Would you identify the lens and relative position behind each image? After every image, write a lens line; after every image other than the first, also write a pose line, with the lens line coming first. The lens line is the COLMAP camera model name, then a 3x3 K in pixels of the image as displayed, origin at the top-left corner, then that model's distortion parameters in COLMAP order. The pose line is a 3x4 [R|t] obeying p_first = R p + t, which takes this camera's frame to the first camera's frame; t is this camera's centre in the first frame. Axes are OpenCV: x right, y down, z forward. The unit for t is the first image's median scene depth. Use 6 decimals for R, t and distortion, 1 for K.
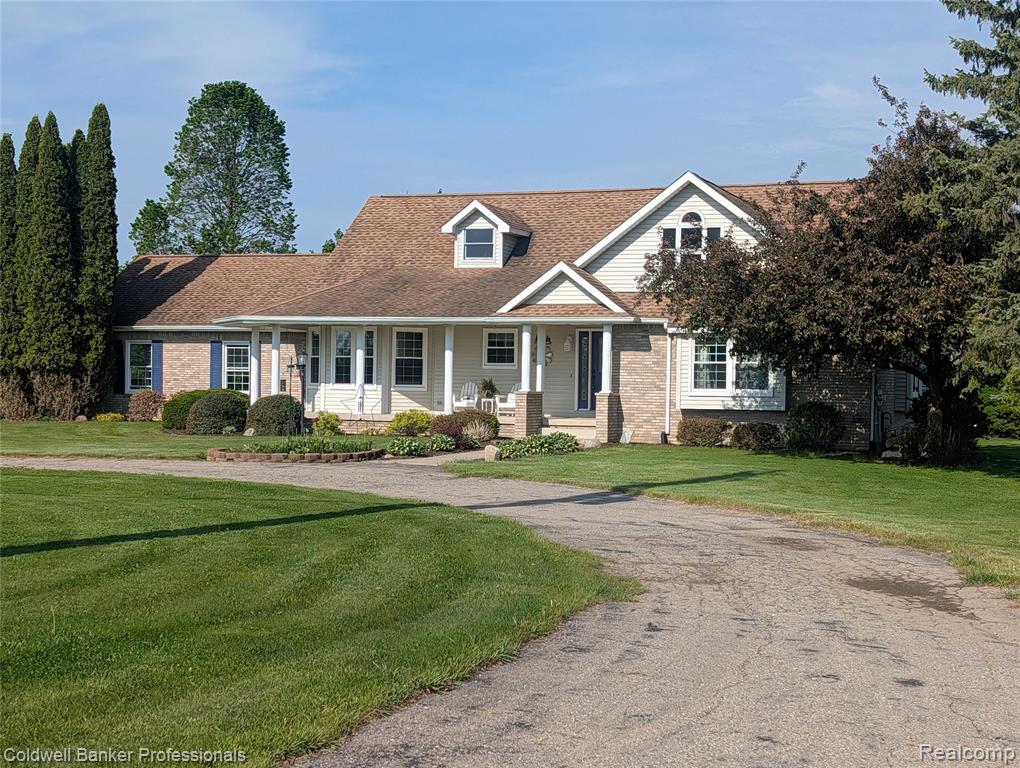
lens RADIAL K [[1631.4, 0, 516.2], [0, 1631.4, 386.5], [0, 0, 1]] dist [0.107652, 0.000000]
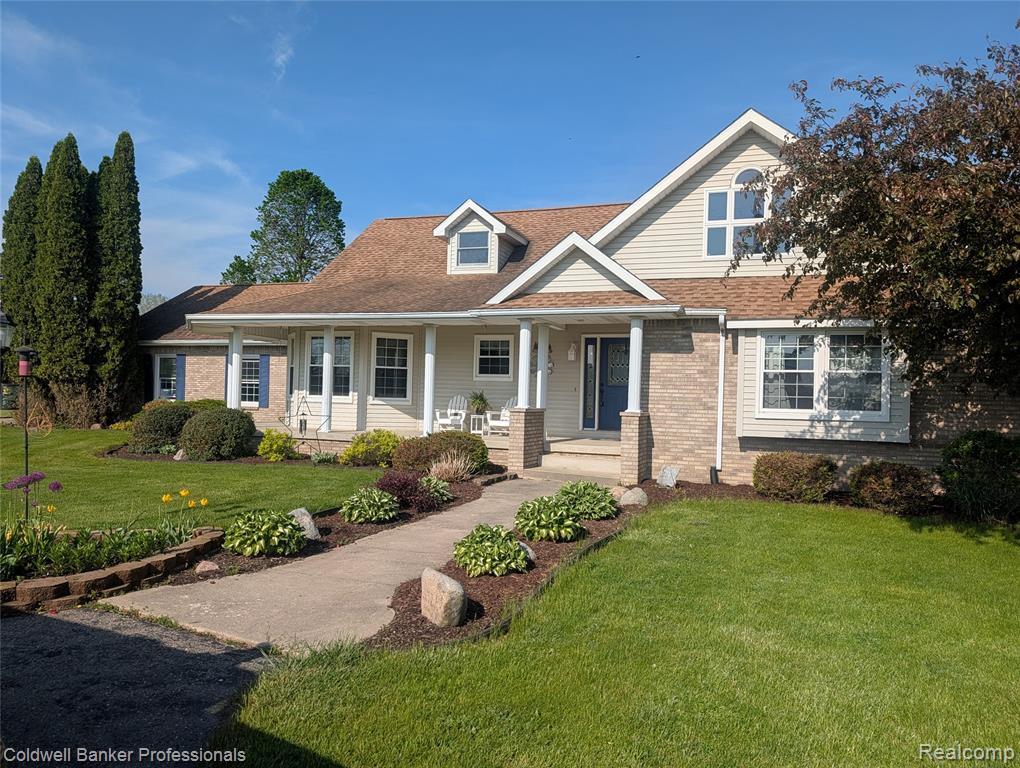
lens RADIAL K [[734.1, 0, 509.1], [0, 734.1, 390.8], [0, 0, 1]] dist [0.025033, -0.021510]
pose [[0.999929, 0.011328, -0.003748, 0.000410], [-0.011368, 0.999875, -0.011006, -0.001079], [0.003623, 0.011047, 0.999932, 0.538838]]
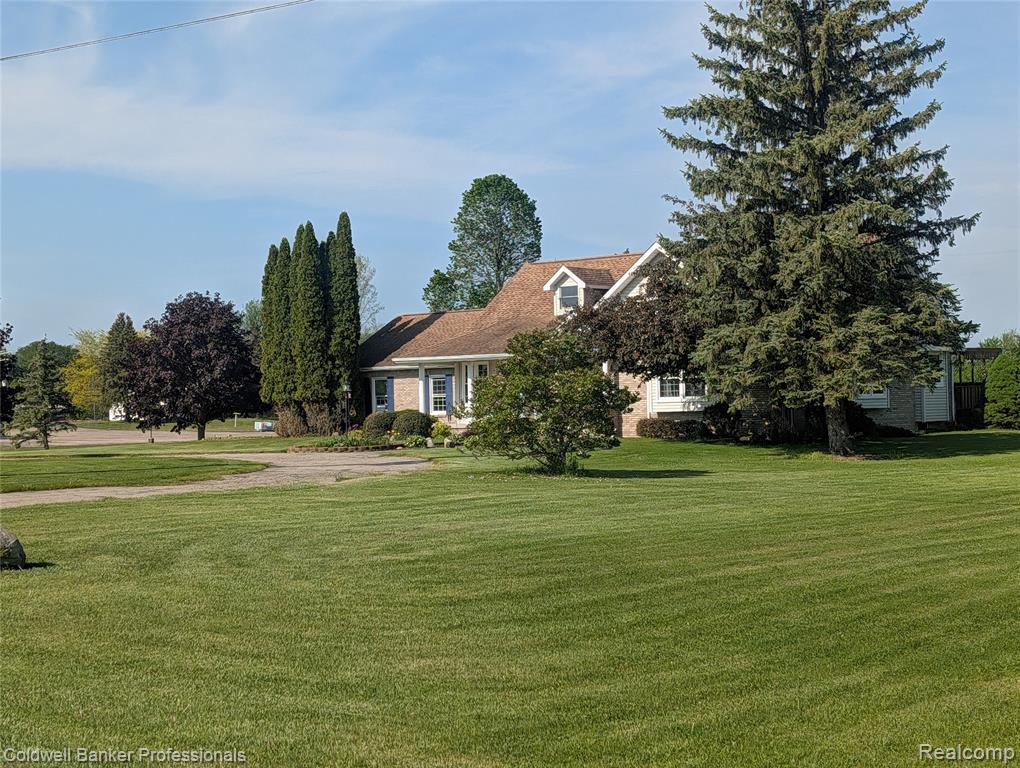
lens RADIAL K [[1621.2, 0, 509.3], [0, 1621.2, 377.9], [0, 0, 1]] dist [0.203329, 0.000000]
pose [[0.938636, -0.040526, -0.342520, 0.365249], [0.033178, 0.999077, -0.027289, 0.014423], [0.343310, 0.014250, 0.939114, -0.271741]]
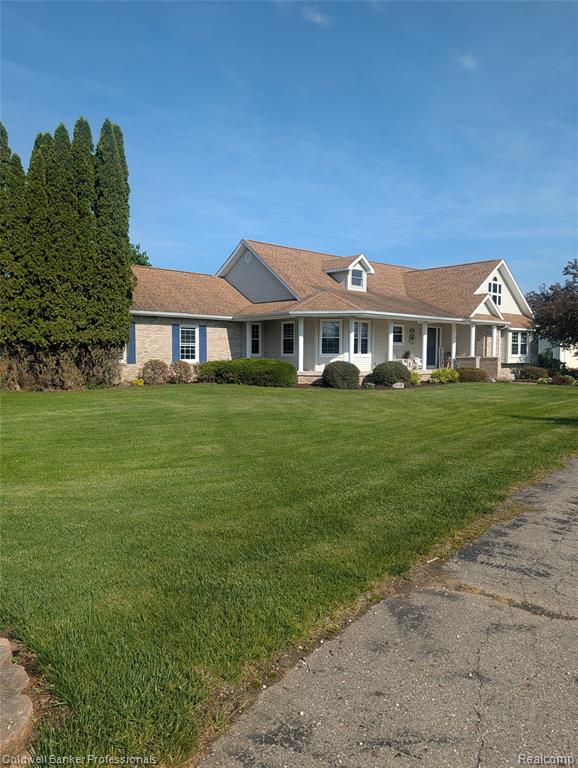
lens RADIAL K [[548.3, 0, 285.9], [0, 548.3, 382.6], [0, 0, 1]] dist [0.031028, -0.032847]
pose [[0.481977, -0.052154, 0.874630, -0.571716], [0.005816, 0.998395, 0.056329, -0.003857], [-0.876165, -0.022062, 0.481507, 0.714039]]
